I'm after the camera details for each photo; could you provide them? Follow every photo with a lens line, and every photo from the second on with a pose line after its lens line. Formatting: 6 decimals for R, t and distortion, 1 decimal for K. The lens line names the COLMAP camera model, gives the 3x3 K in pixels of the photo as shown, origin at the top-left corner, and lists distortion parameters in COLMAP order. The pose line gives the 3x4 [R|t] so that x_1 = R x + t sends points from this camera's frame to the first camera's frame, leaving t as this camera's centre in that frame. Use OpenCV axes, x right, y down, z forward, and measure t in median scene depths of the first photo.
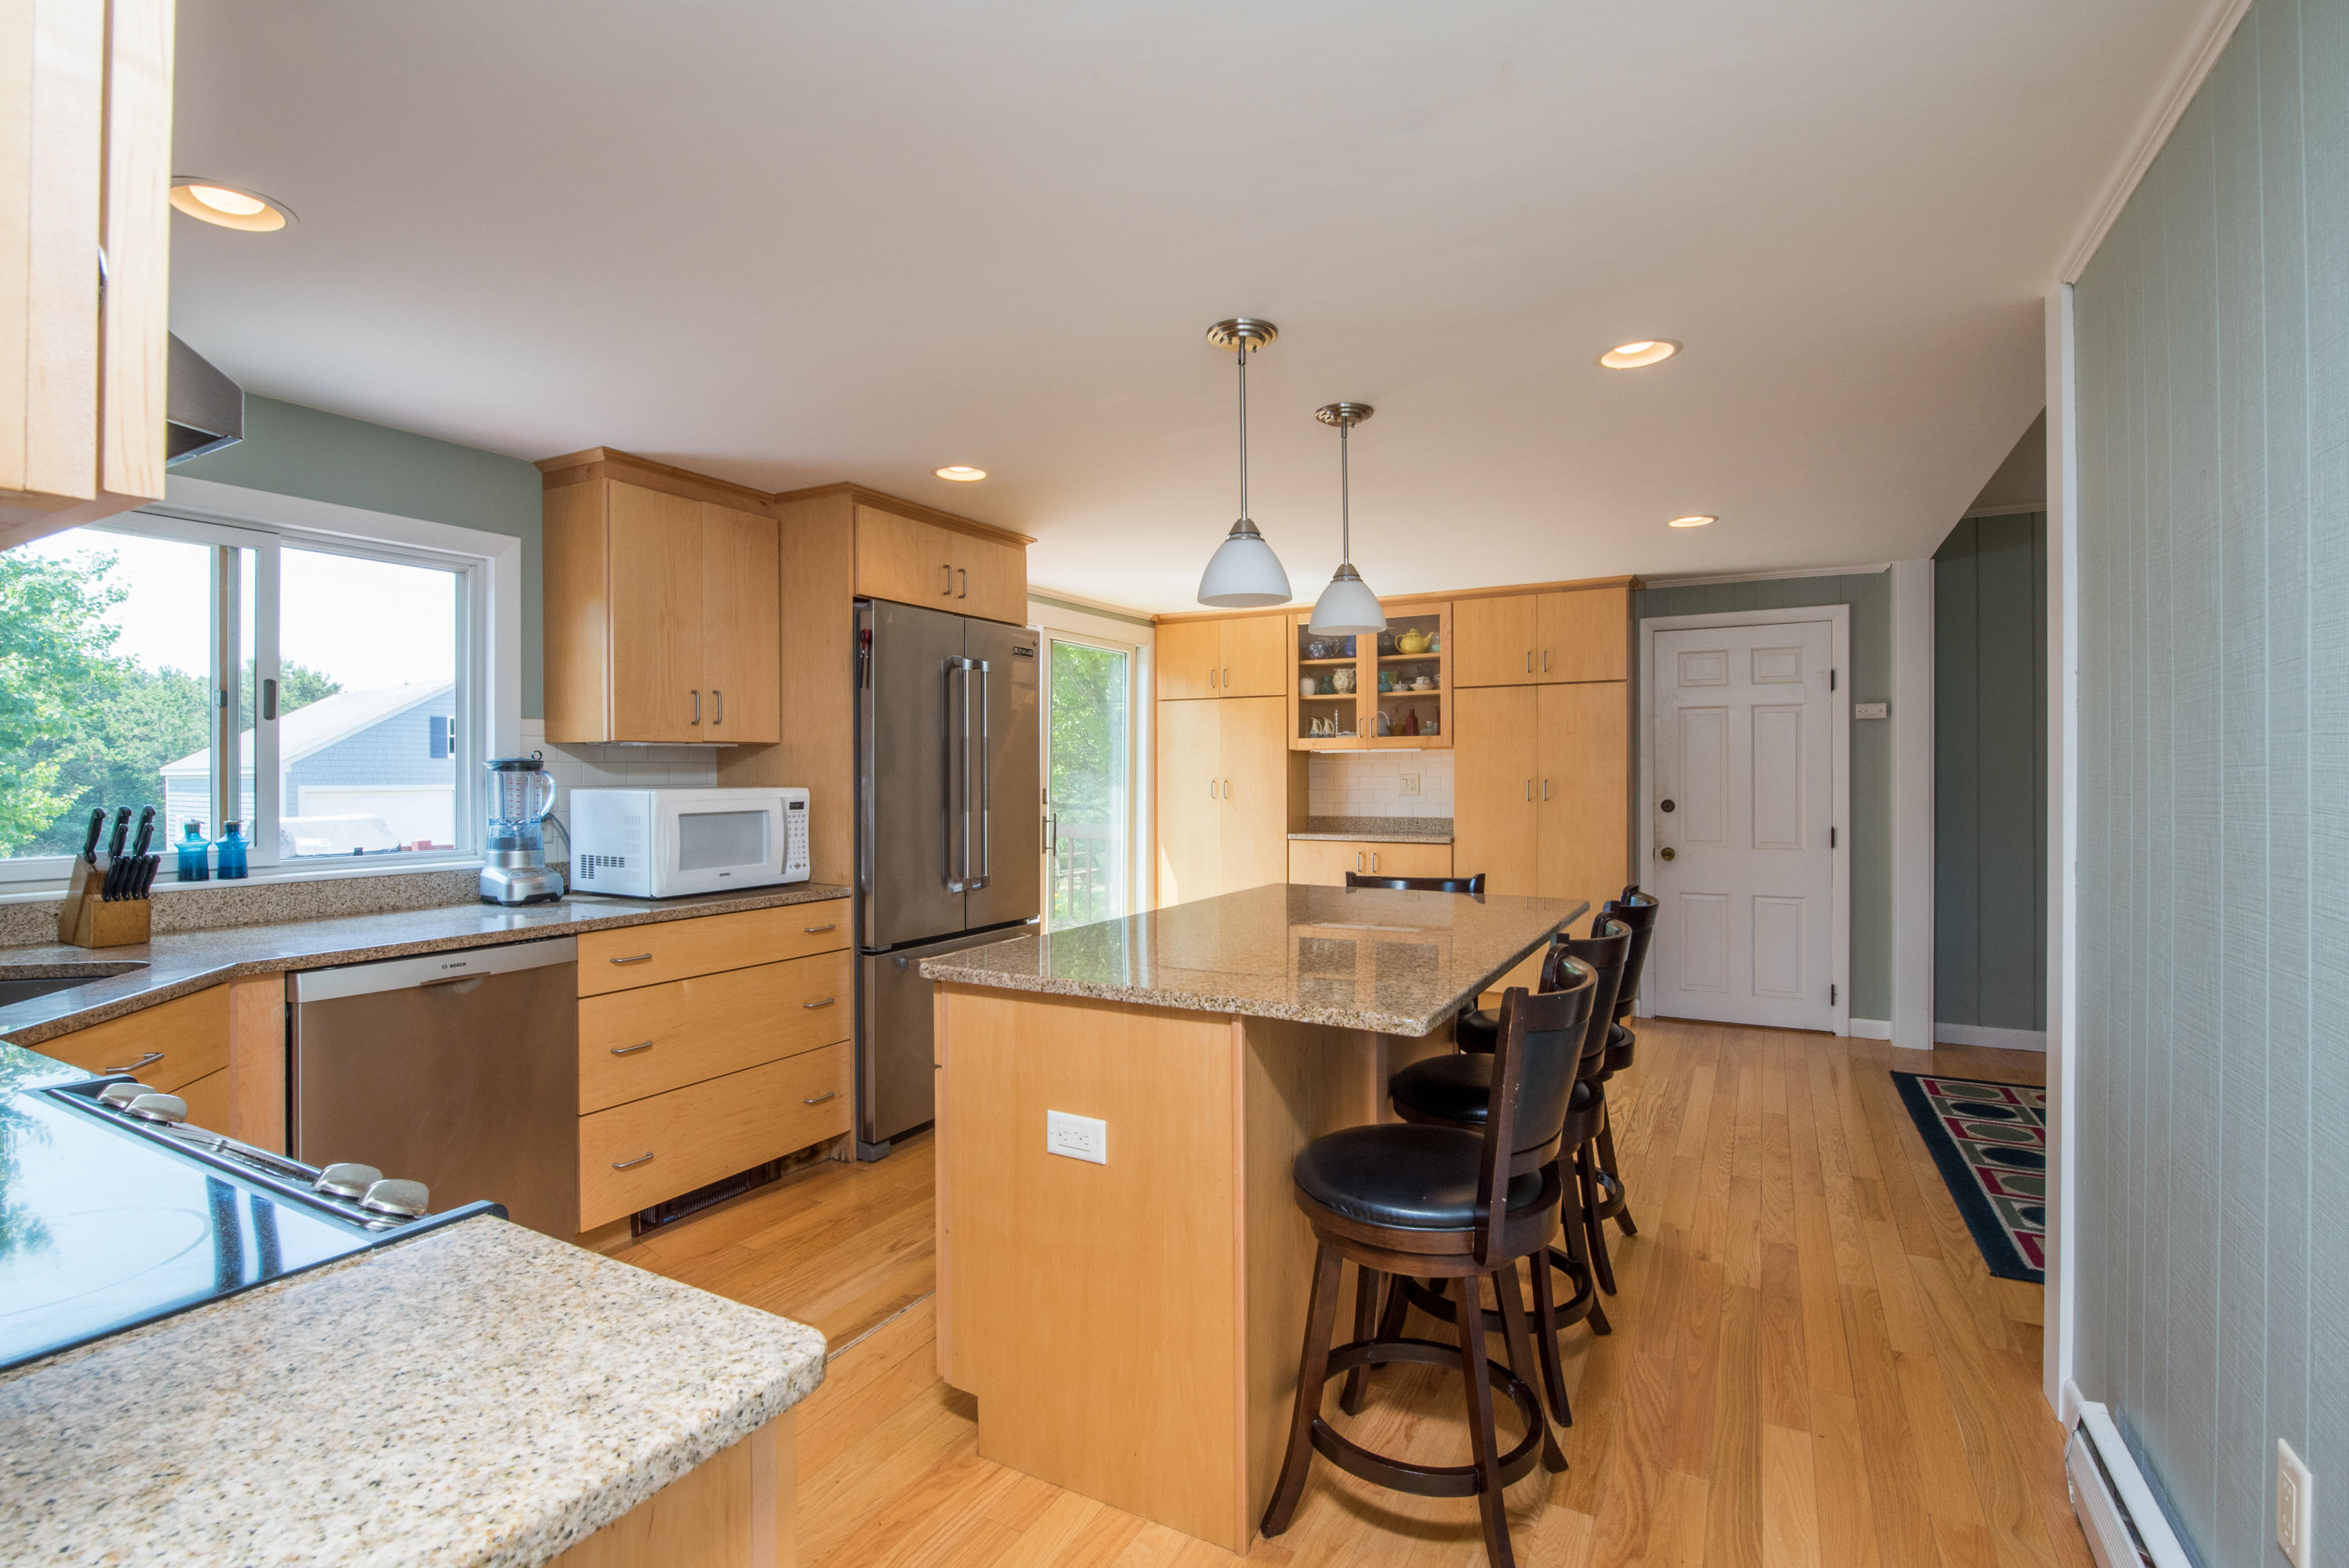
lens RADIAL K [[1045.4, 0, 1164.9], [0, 1045.4, 783.5], [0, 0, 1]] dist [-0.021577, 0.000227]
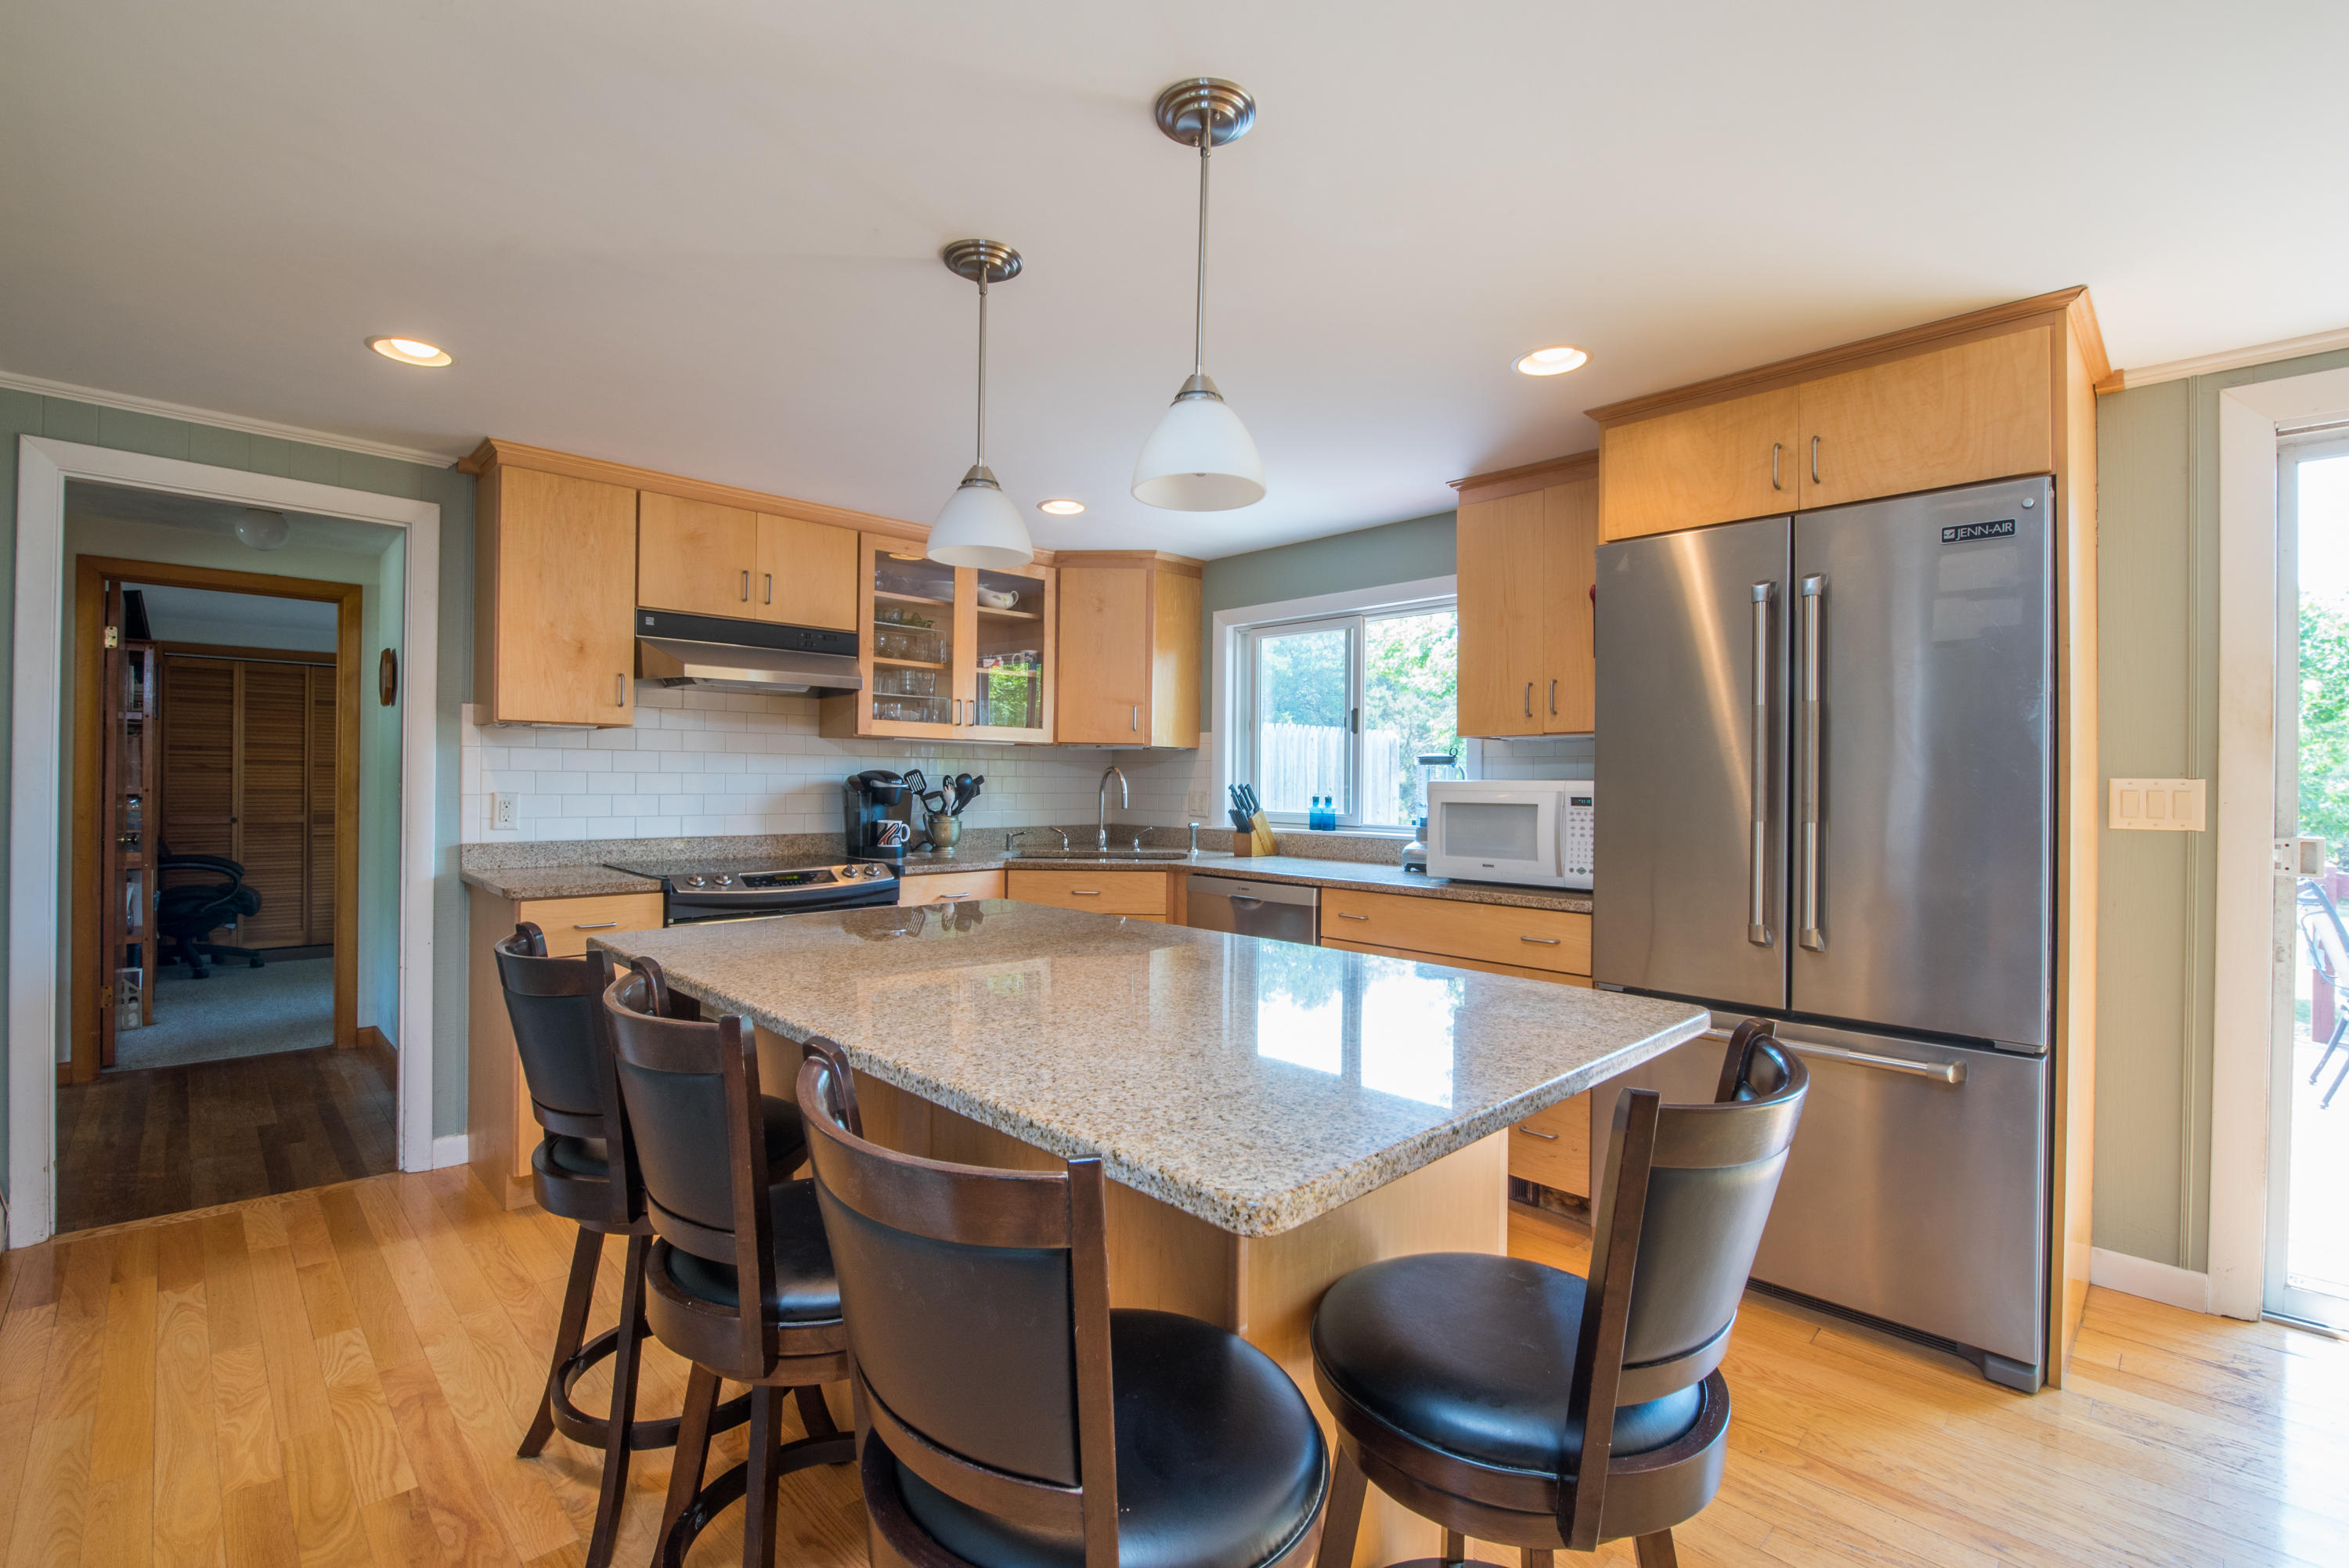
lens RADIAL K [[1045.4, 0, 1173.2], [0, 1045.4, 778.5], [0, 0, 1]] dist [-0.021577, 0.000227]
pose [[-0.283250, -0.002684, -0.959042, 0.399261], [-0.017827, 0.999838, 0.002467, 0.003879], [0.958880, 0.017795, -0.283252, 0.629011]]
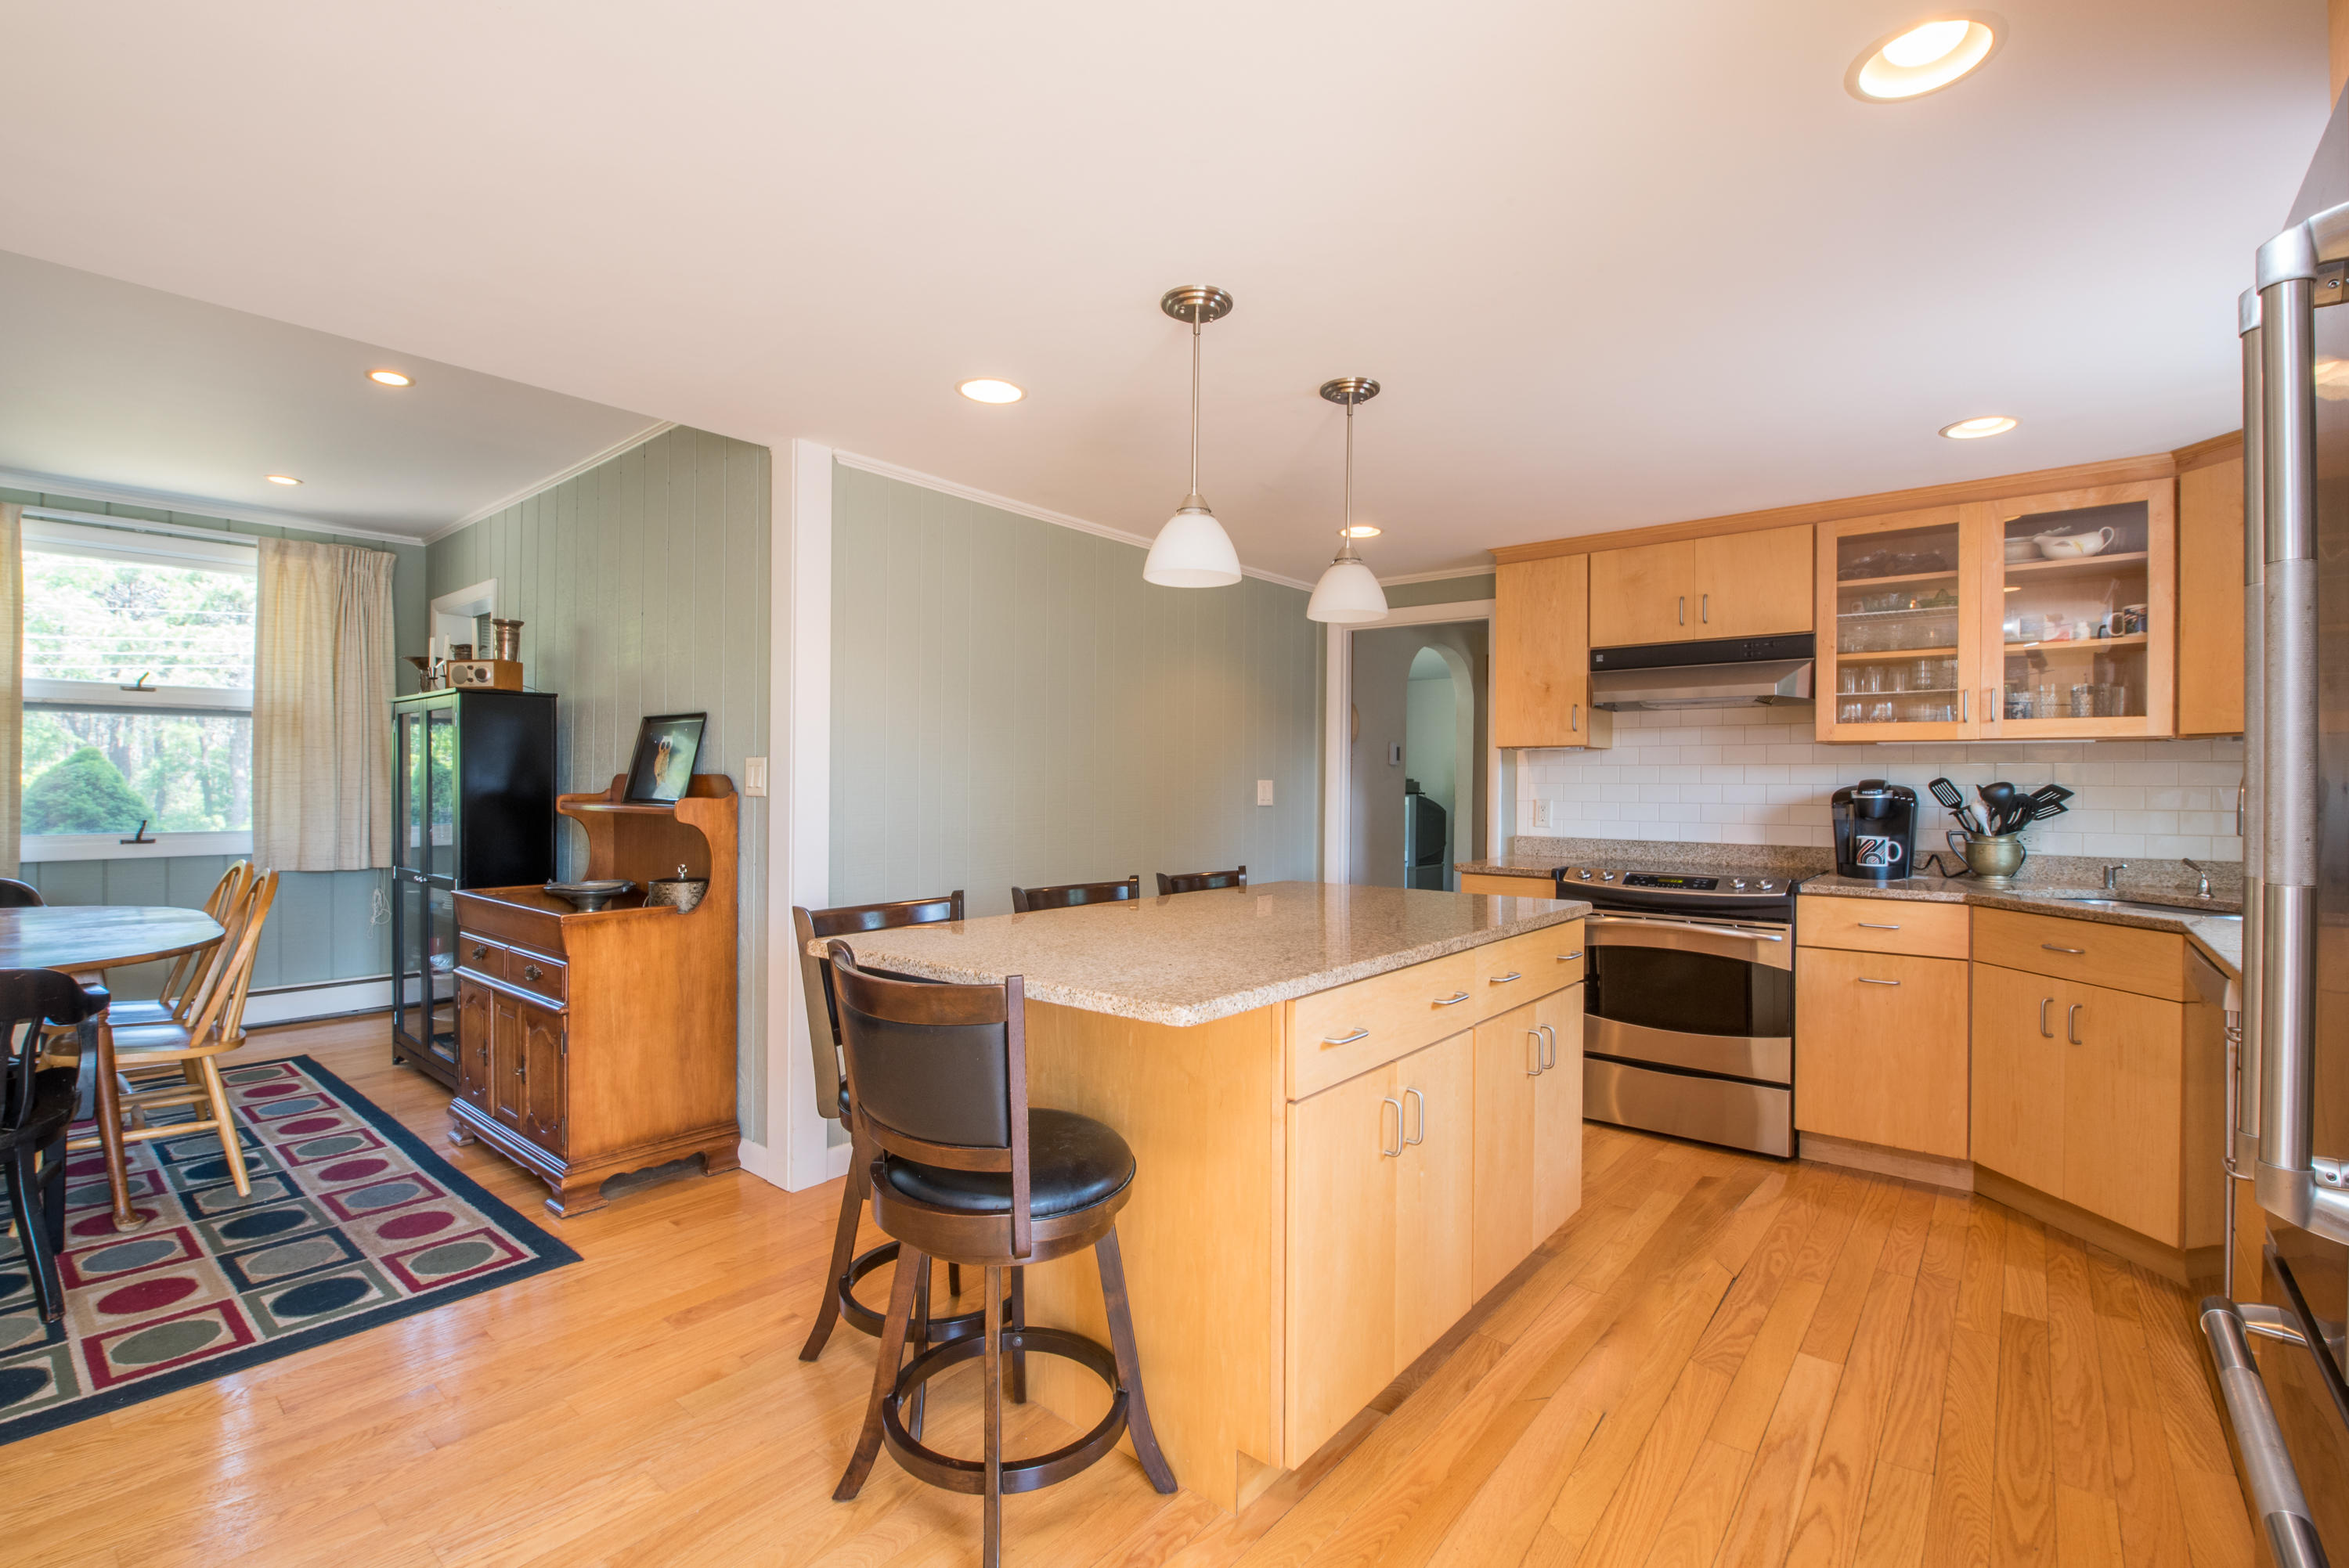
lens RADIAL K [[1045.4, 0, 1171.6], [0, 1045.4, 786.0], [0, 0, 1]] dist [-0.021577, 0.000227]
pose [[-0.983859, -0.005245, 0.178868, 0.025520], [-0.003082, 0.999919, 0.012366, 0.000467], [-0.178918, 0.011616, -0.983795, 0.981235]]
